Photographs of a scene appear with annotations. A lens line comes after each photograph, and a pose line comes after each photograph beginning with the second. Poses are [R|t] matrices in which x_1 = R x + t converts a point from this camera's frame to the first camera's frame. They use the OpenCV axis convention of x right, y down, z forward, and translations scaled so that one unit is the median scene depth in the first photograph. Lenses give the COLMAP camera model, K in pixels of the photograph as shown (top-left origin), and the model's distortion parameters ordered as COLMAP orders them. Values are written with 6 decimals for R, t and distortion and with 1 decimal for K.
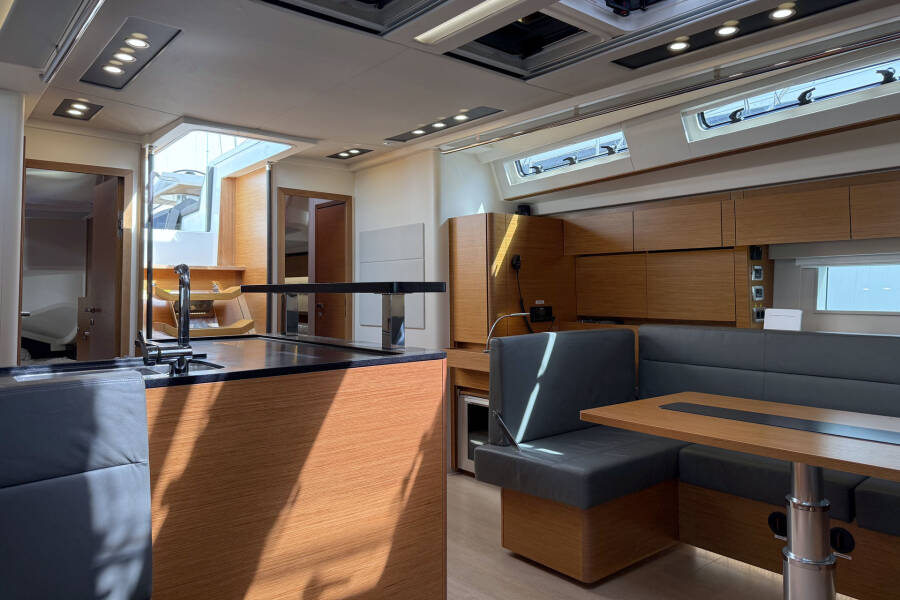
lens RADIAL K [[636.2, 0, 449.0], [0, 636.2, 263.6], [0, 0, 1]] dist [0.083407, -0.106450]
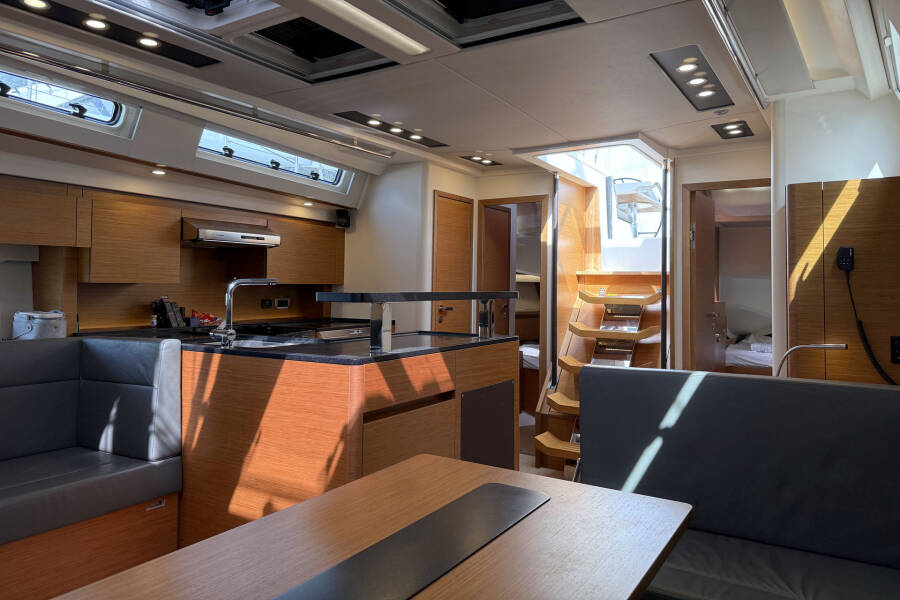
lens RADIAL K [[643.3, 0, 442.8], [0, 643.3, 270.8], [0, 0, 1]] dist [0.082754, -0.109052]
pose [[0.298934, -0.015351, -0.954150, 0.669275], [0.021744, 0.999721, -0.009272, 0.007220], [0.954026, -0.017976, 0.299185, 0.511702]]
